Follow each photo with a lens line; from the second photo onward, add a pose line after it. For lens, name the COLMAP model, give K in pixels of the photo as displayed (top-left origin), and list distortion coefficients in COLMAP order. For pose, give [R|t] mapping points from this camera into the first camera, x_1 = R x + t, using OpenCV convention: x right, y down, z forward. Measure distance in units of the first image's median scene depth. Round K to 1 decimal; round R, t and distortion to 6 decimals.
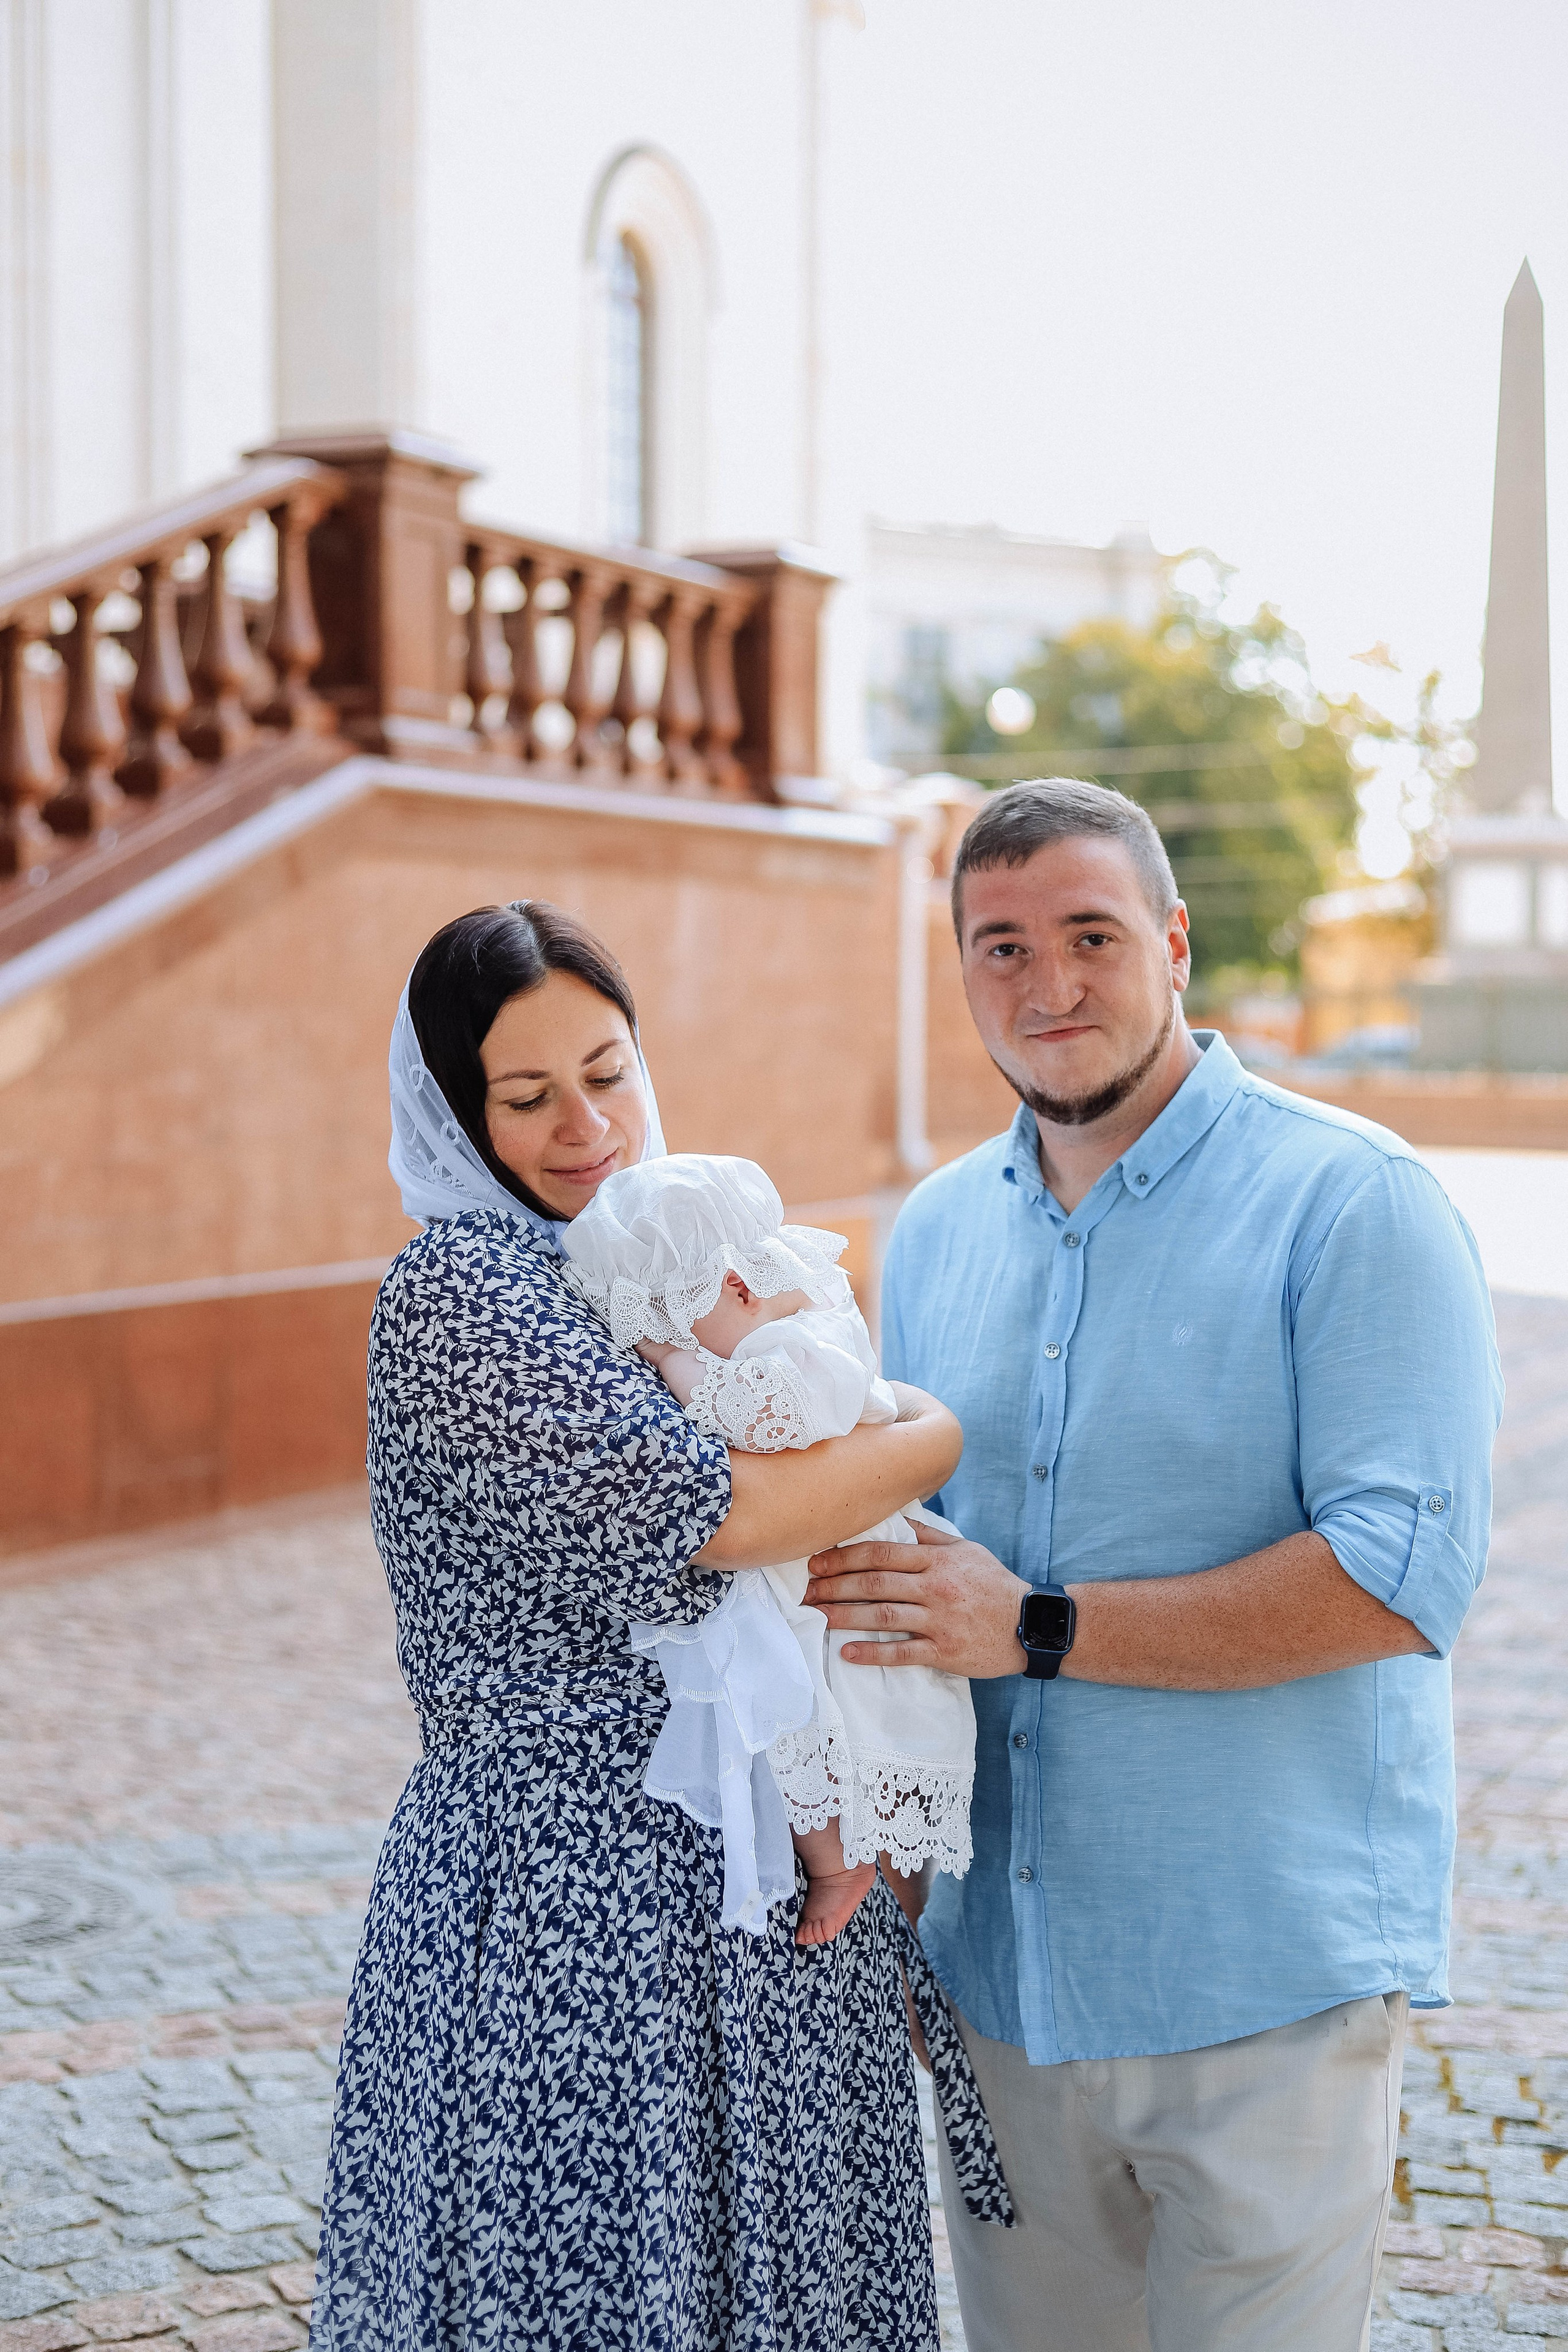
lens RADIAL K [[3483.0, 0, 784.0], [0, 3483.0, 1176.0], [0, 0, 1]] dist [0.035868, -0.008865]
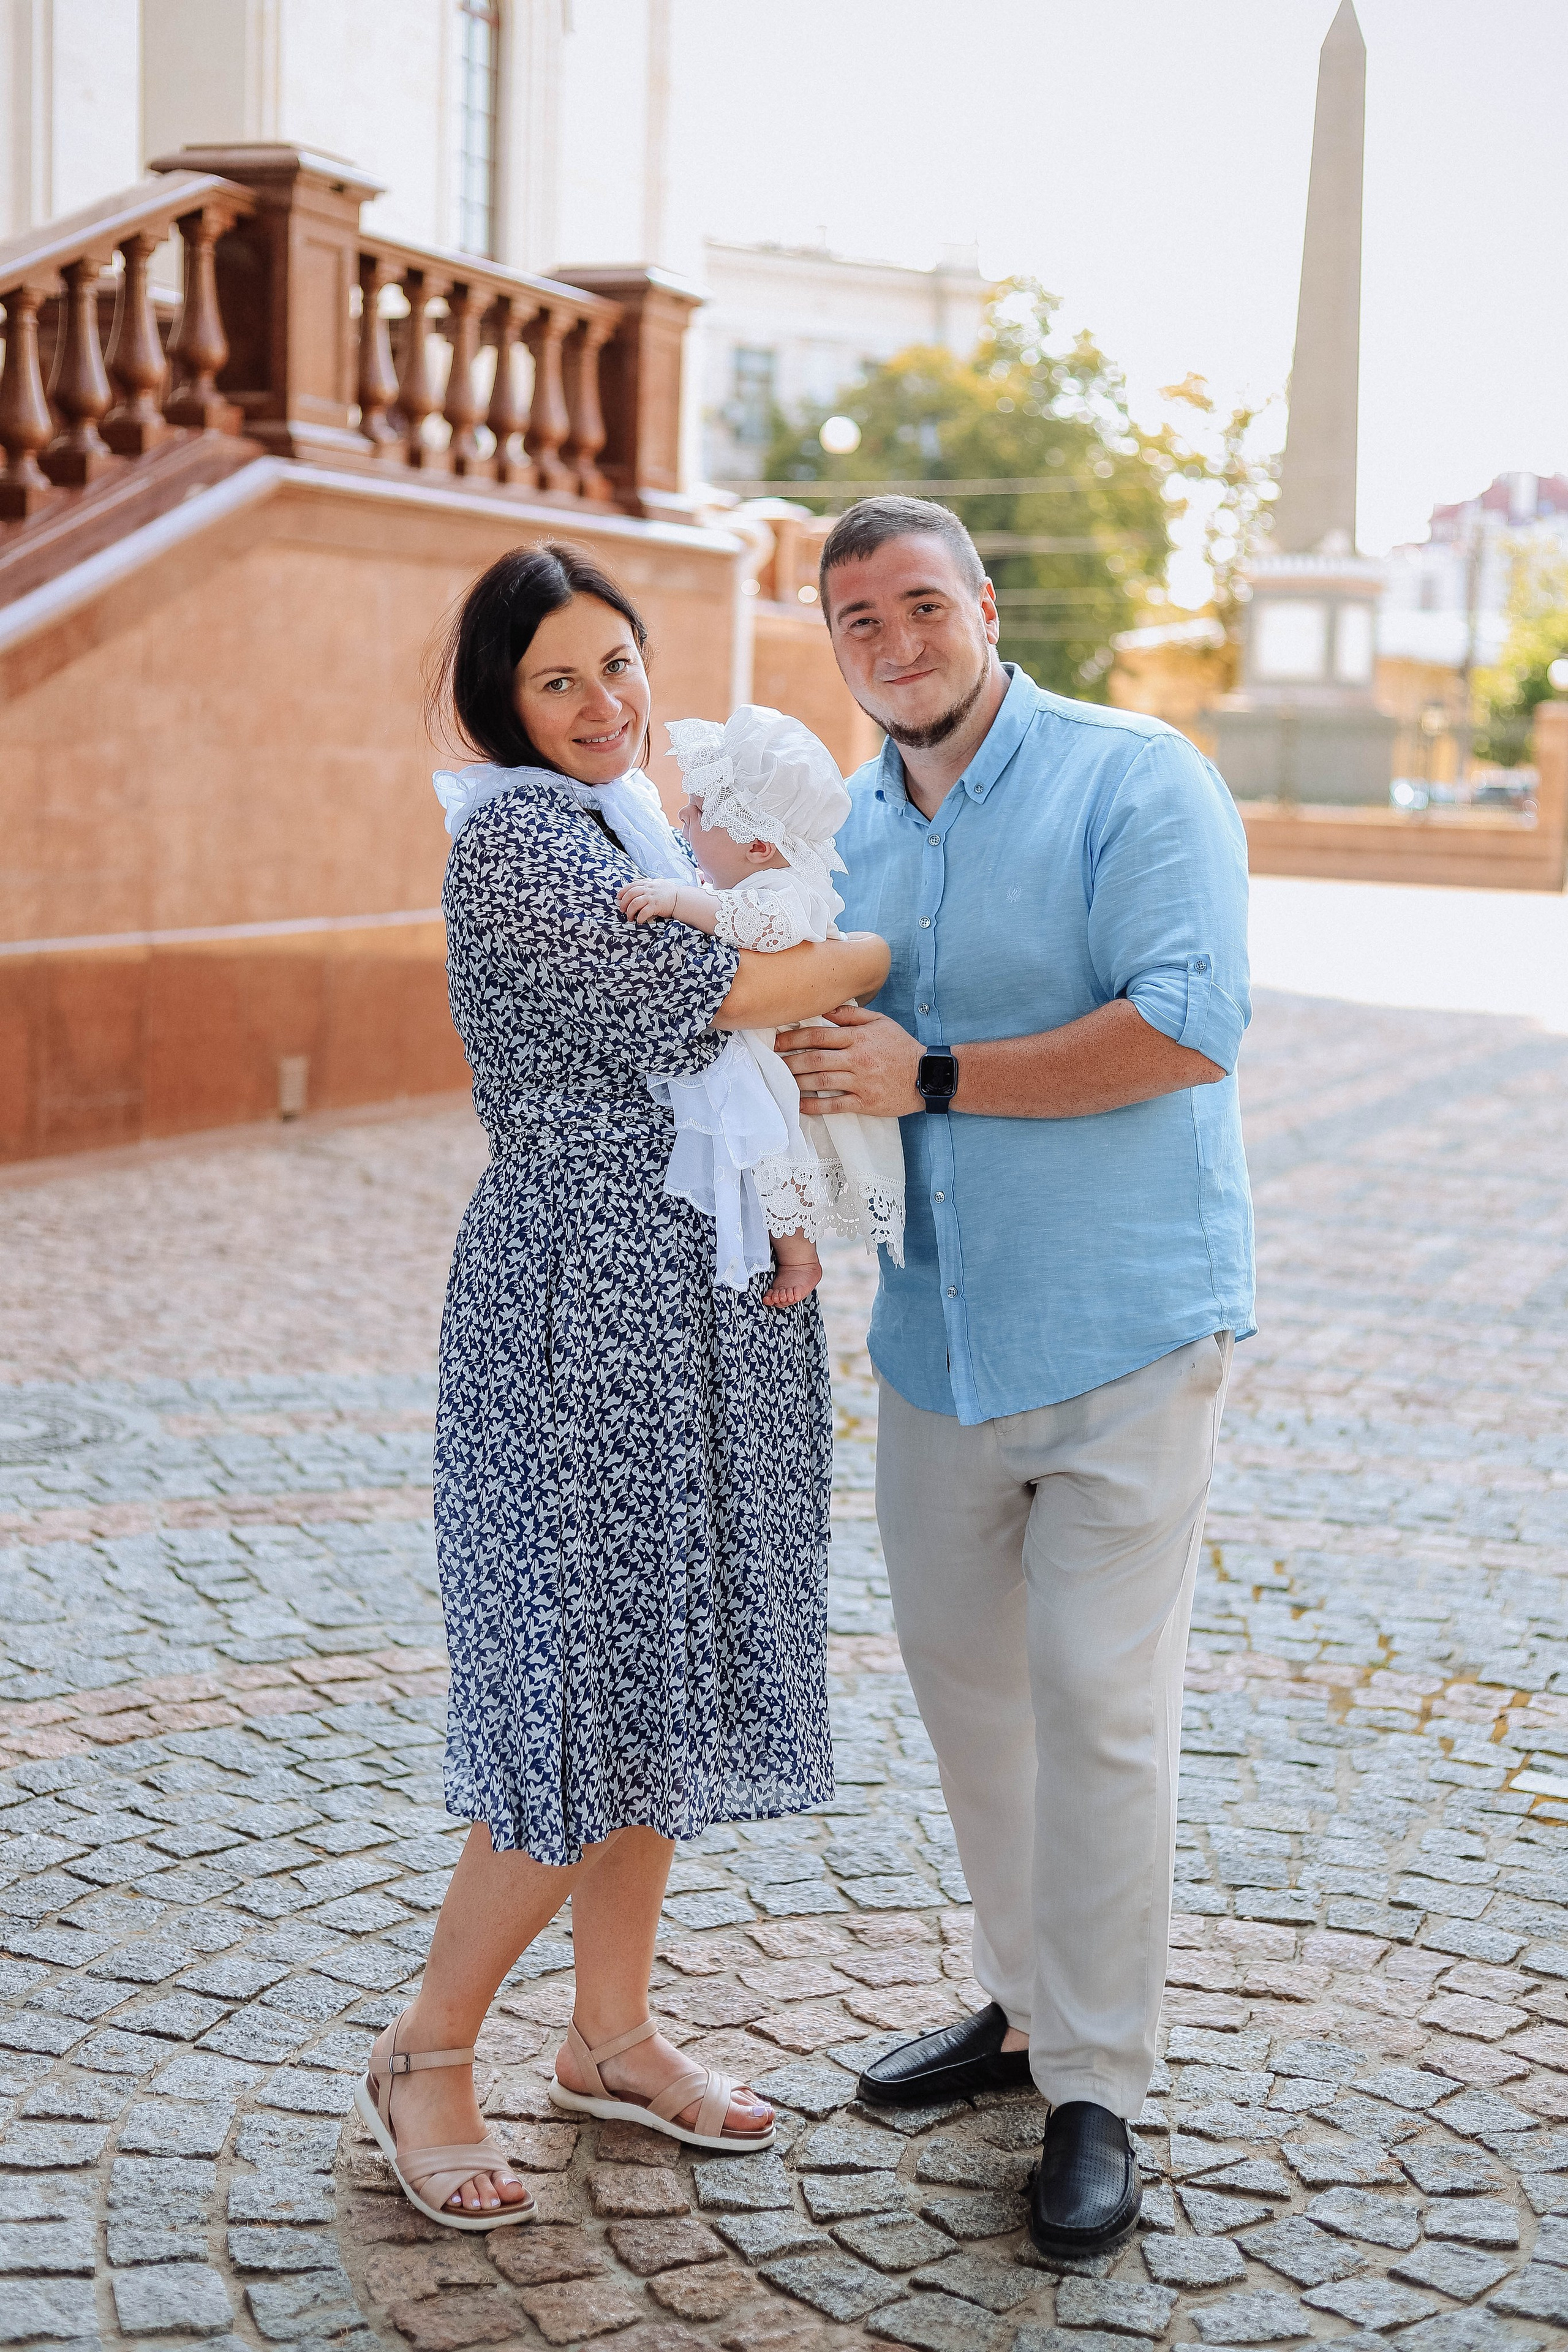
lens RADIAL K [[3455.0, 0, 768.7], [0, 3455.0, 1234.8], [0, 0, 1]] dist [0.009367, 0.108104]
pose [[0.998309, 0.017901, 0.055300, -0.020815], [-0.023061, 0.995292, 0.094135, 0.017037], [-0.053354, -0.095251, 0.994022, -0.105680]]
